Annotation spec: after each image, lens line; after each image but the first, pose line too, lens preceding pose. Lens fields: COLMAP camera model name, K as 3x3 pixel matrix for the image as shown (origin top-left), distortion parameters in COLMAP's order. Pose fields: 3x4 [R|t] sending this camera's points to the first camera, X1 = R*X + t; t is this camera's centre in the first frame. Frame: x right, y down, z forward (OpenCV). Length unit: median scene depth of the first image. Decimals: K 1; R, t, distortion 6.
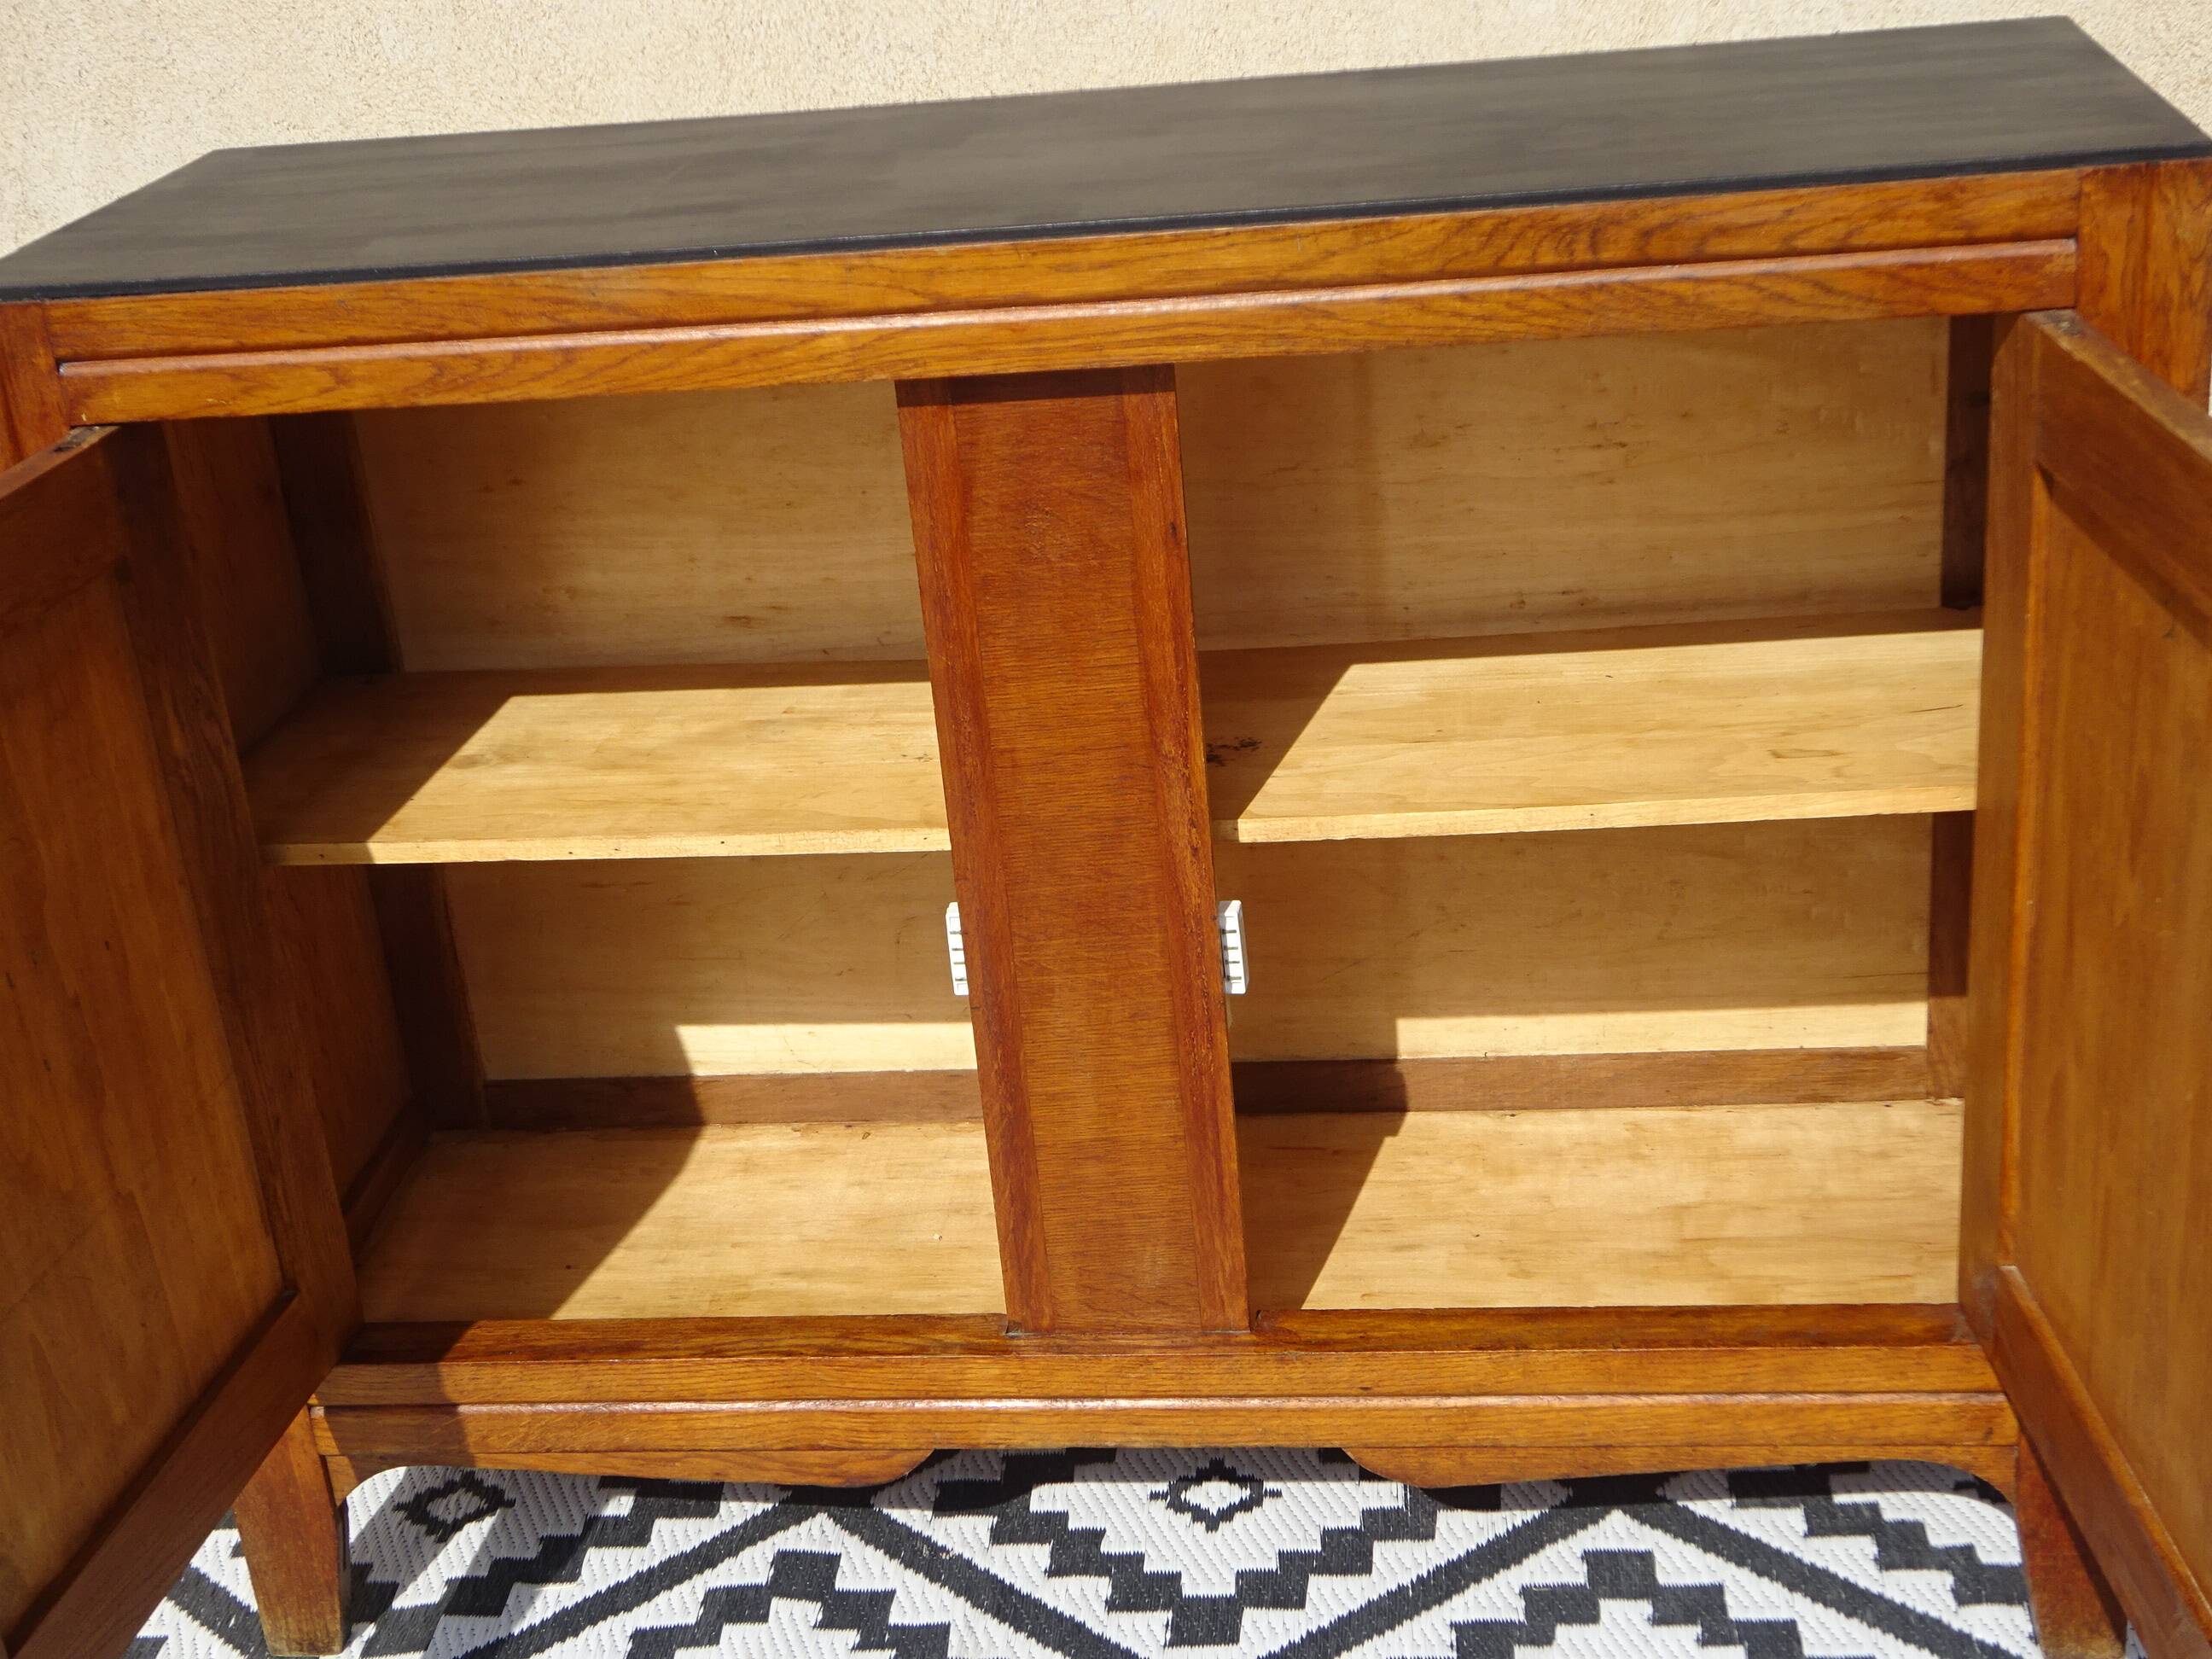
lens RADIAL K [[2893.8, 0, 1114.6], [0, 2893.8, 831.7], [0, 0, 1]] dist [0.019895, 0.065460]
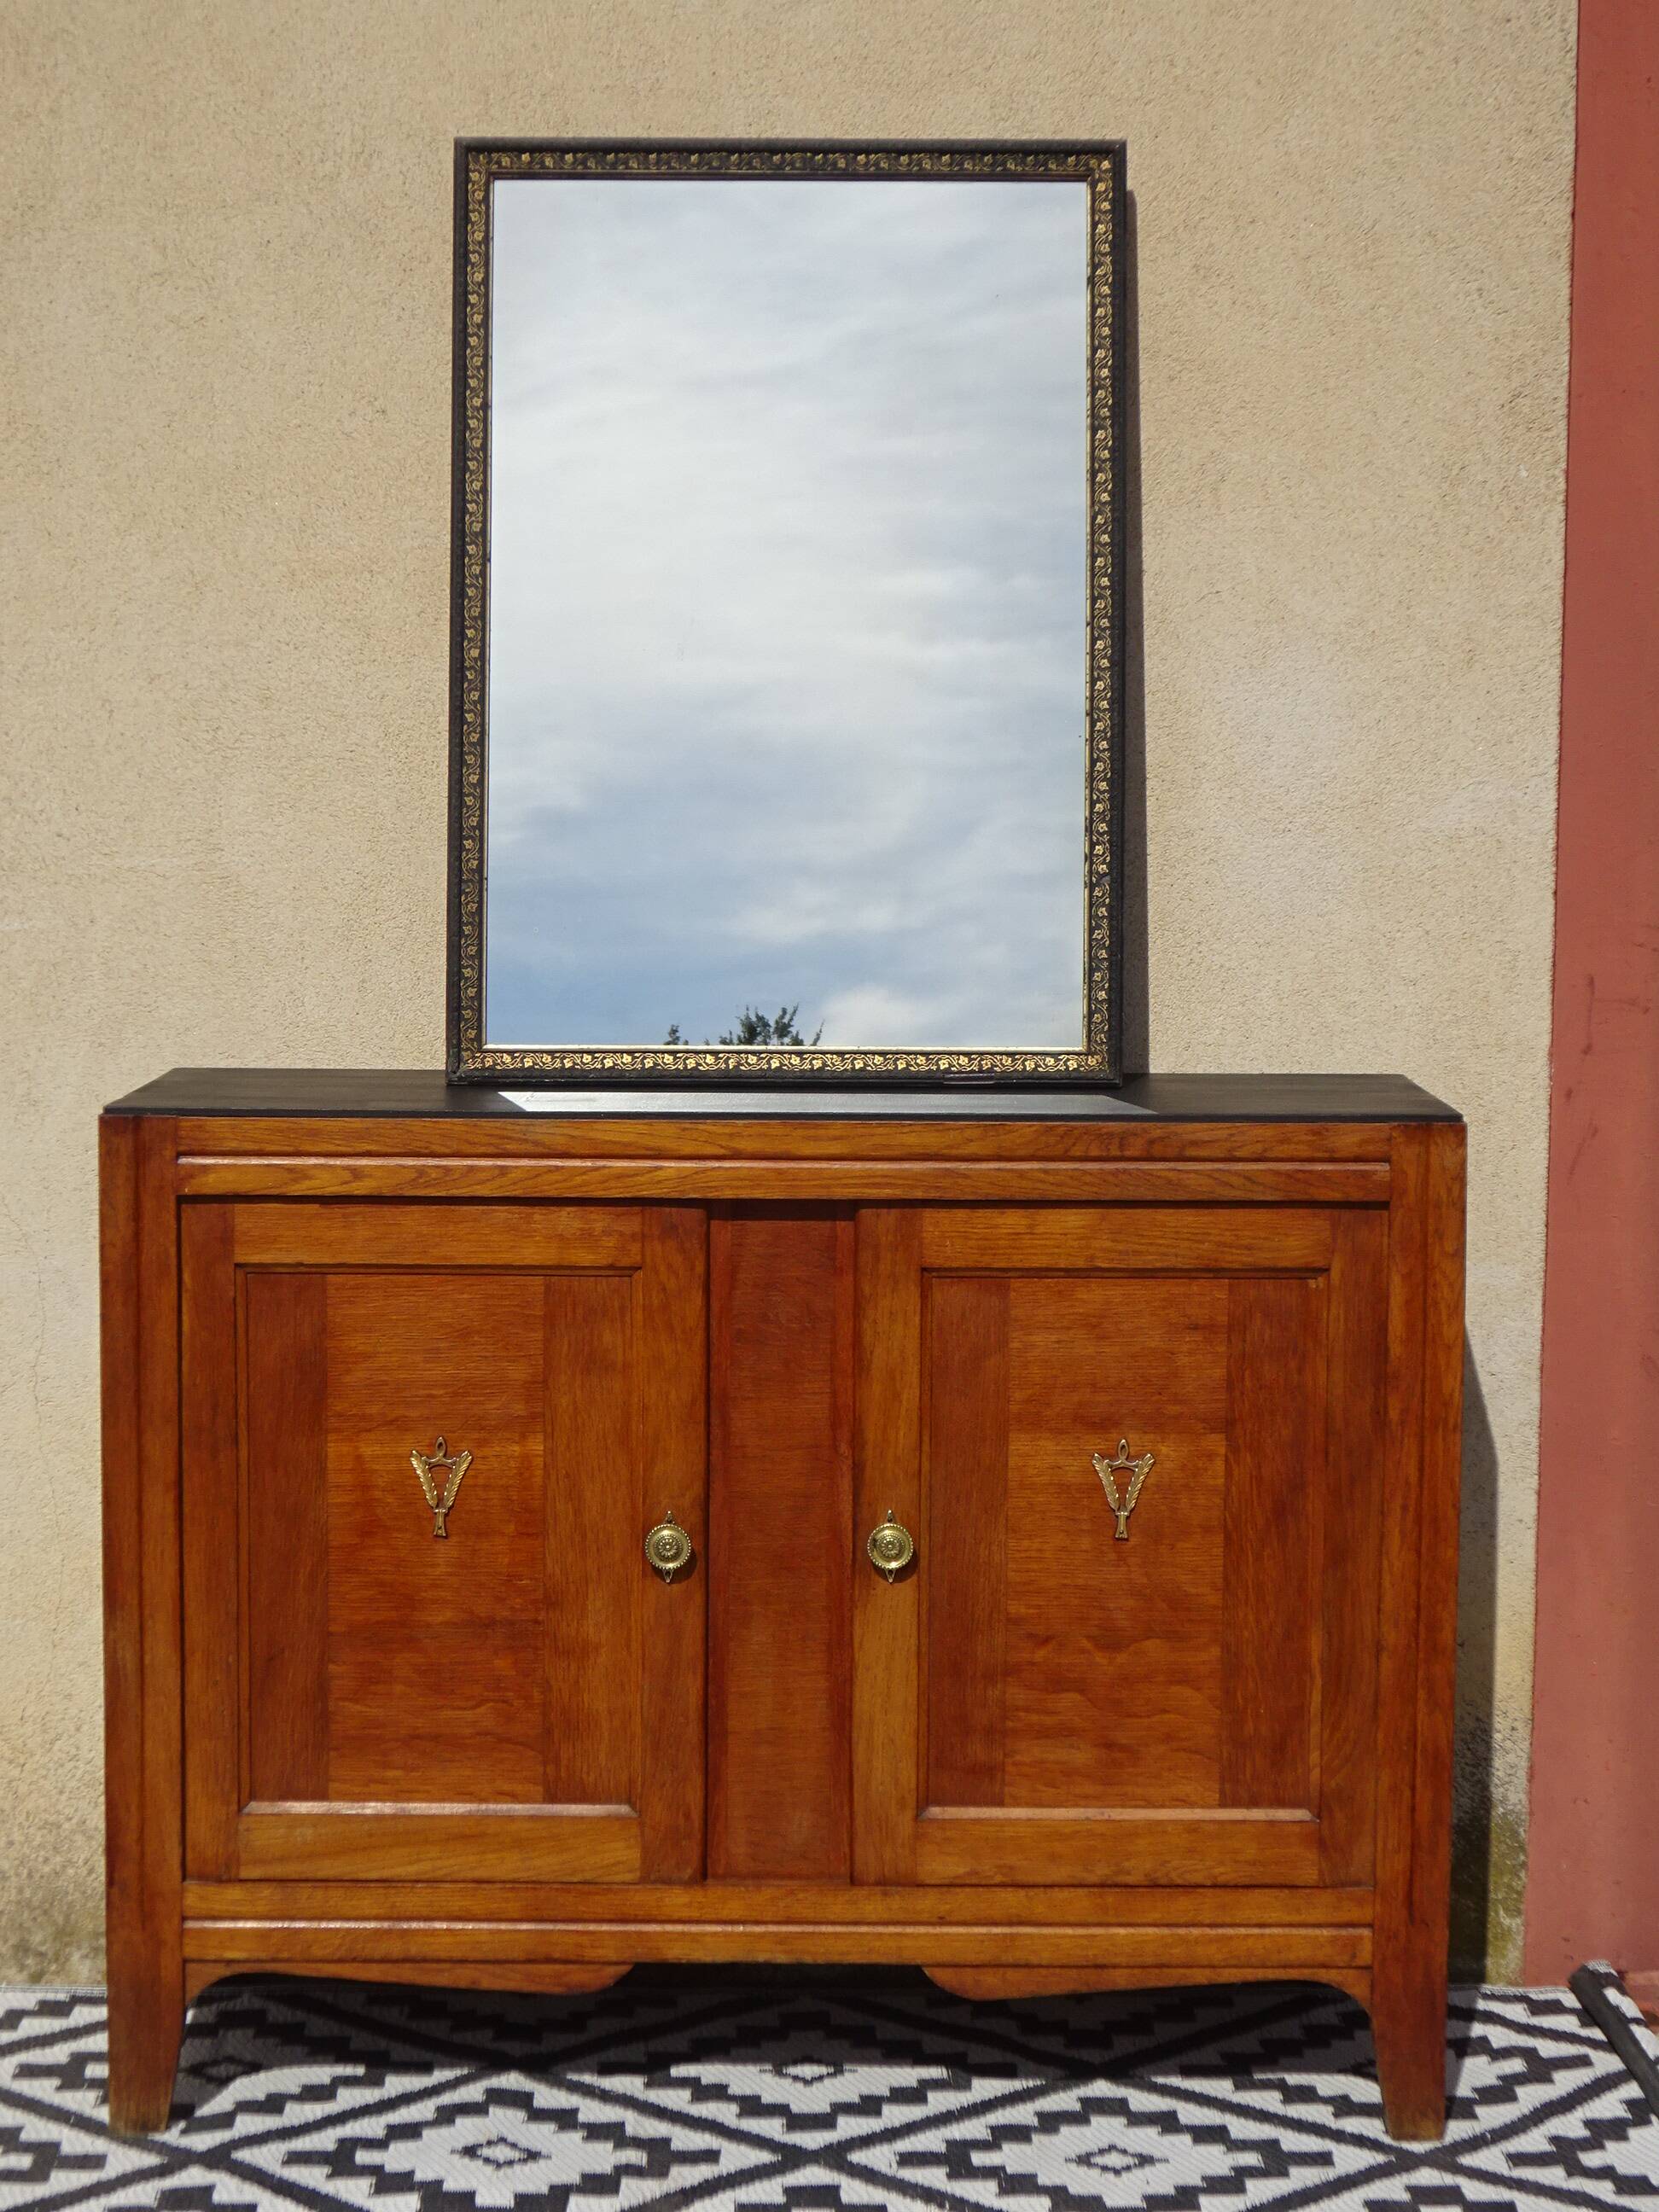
lens RADIAL K [[4165.3, 0, 829.5], [0, 4165.3, 1106.0], [0, 0, 1]] dist [0.013615, -0.171497]
pose [[0.989618, 0.082604, 0.117616, -0.280802], [-0.041065, 0.946732, -0.319394, 0.536852], [-0.137734, 0.311248, 0.940295, -1.231441]]
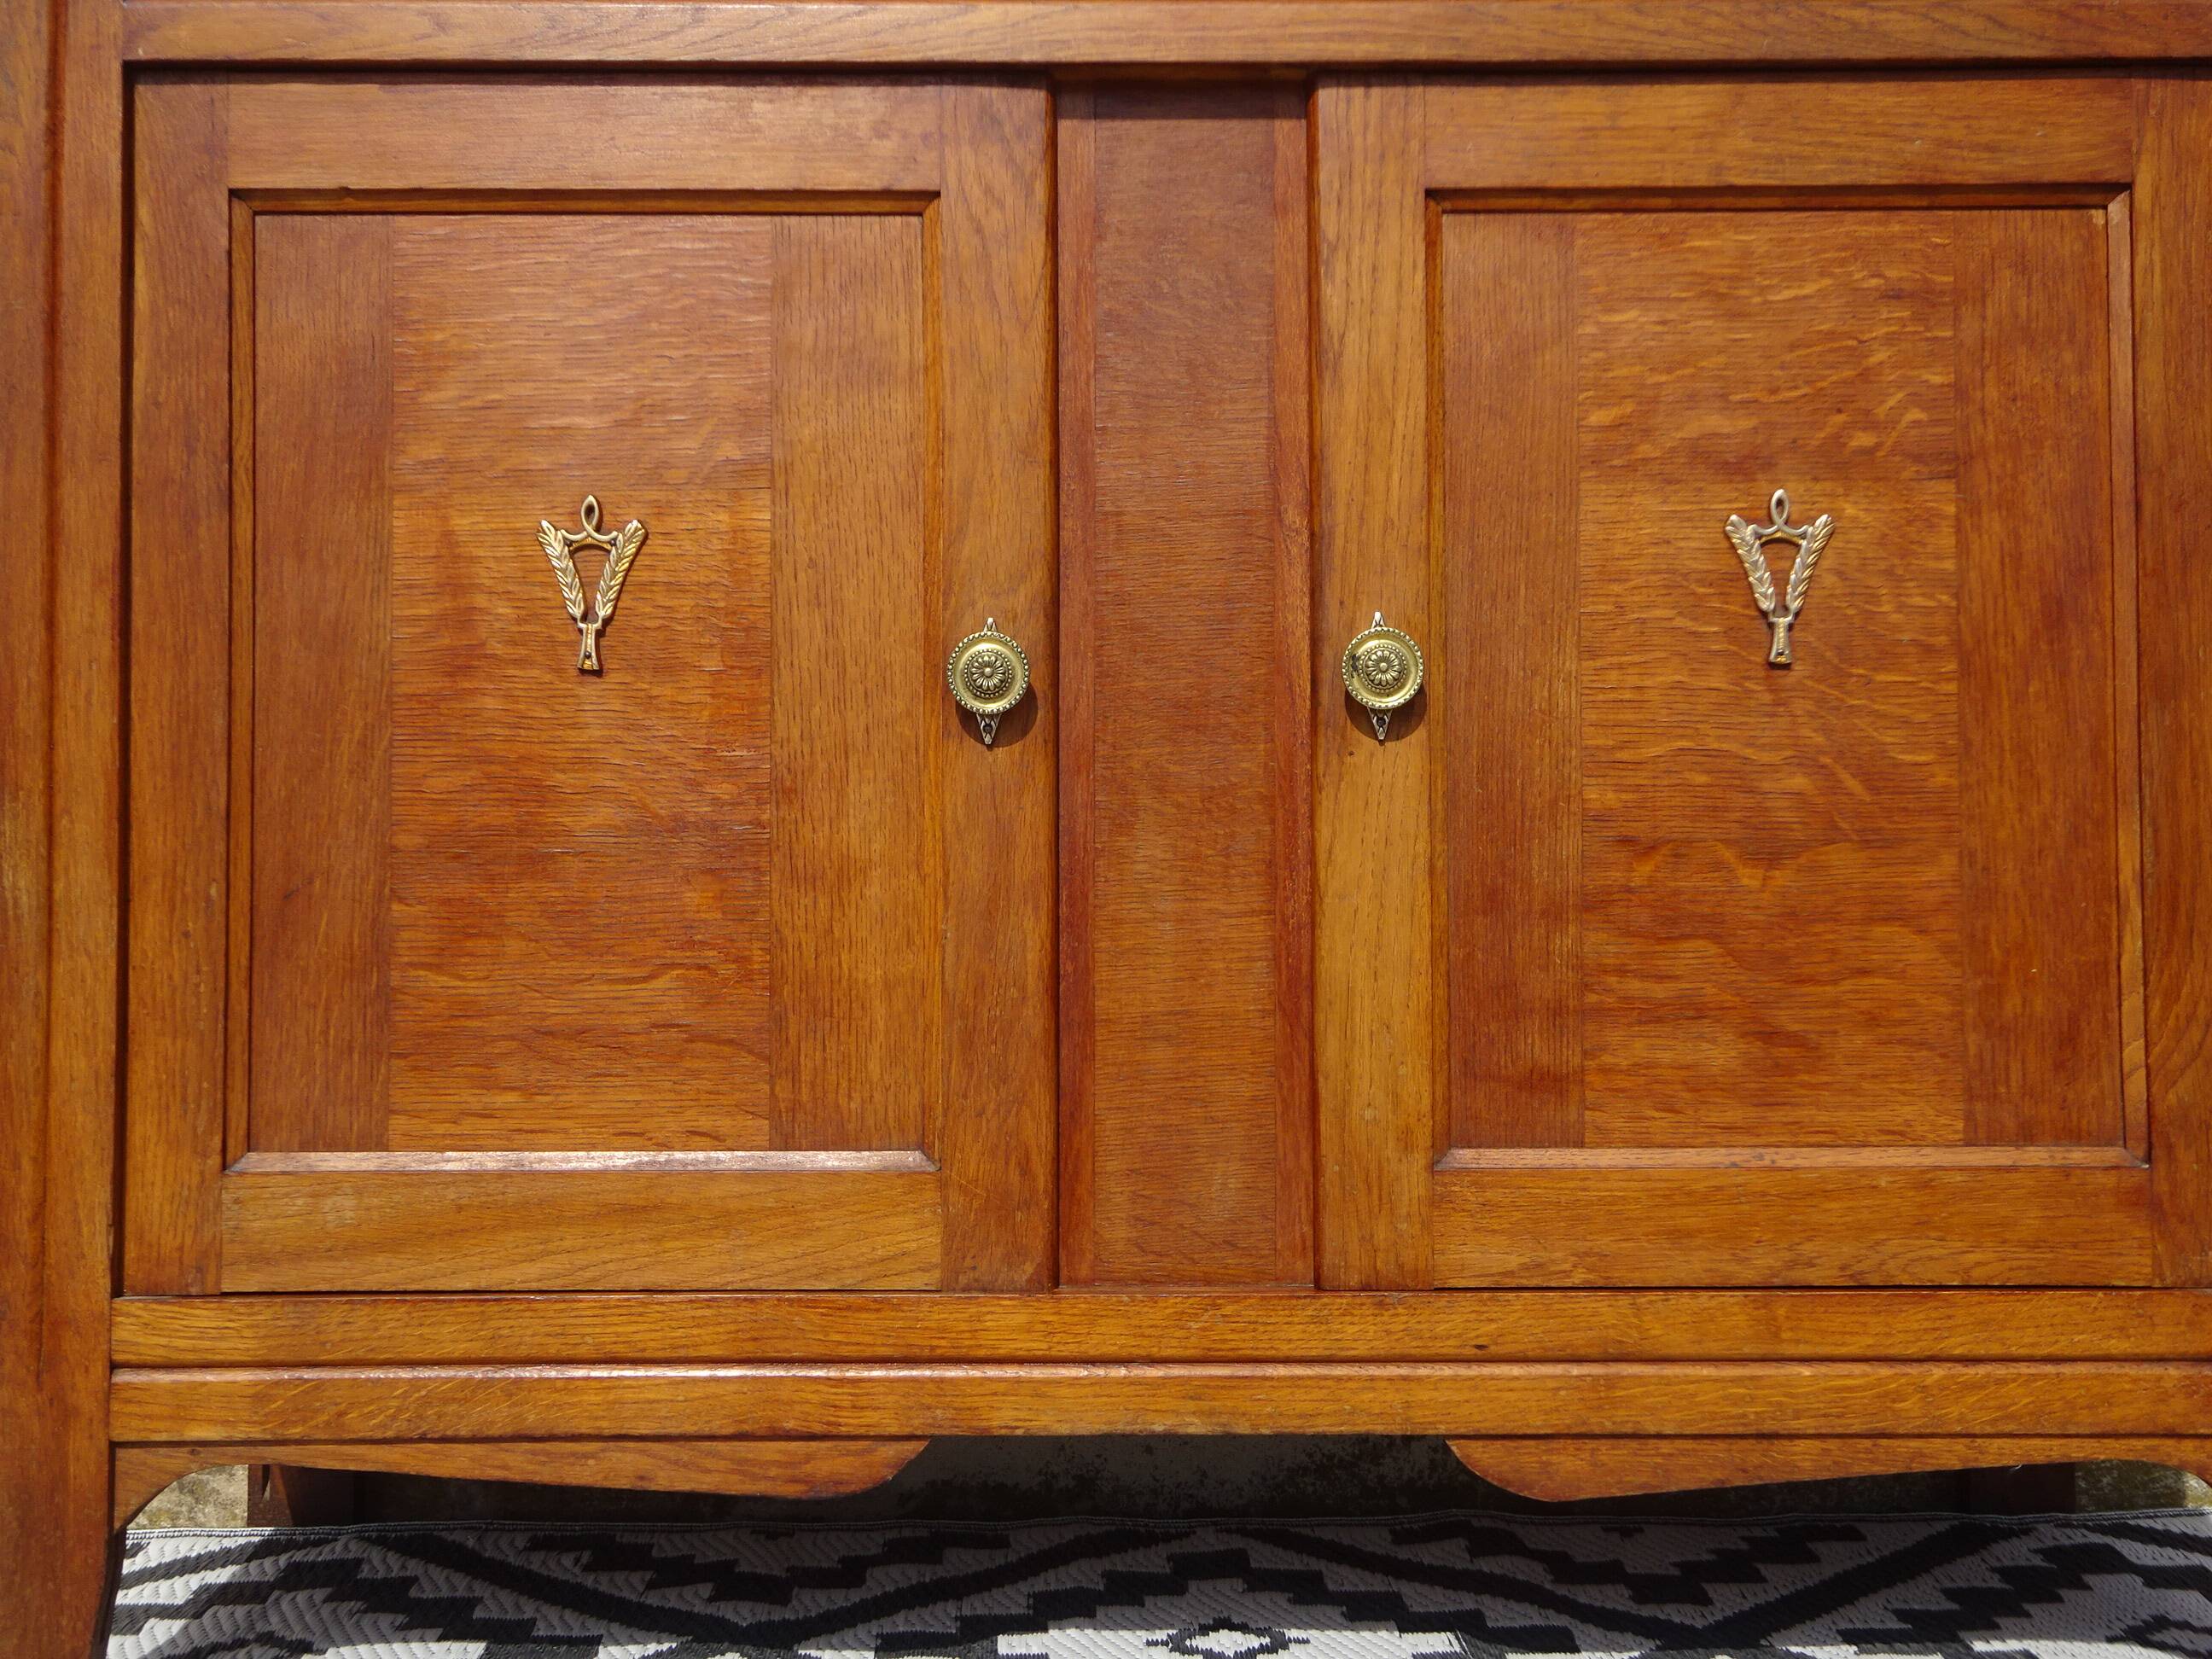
lens RADIAL K [[2295.5, 0, 1106.0], [0, 2295.5, 829.5], [0, 0, 1]] dist [0.013025, 0.041881]
pose [[0.989799, 0.087958, 0.112074, -0.115463], [-0.029879, 0.897326, -0.440355, 0.391908], [-0.139300, 0.432515, 0.890801, 0.421642]]
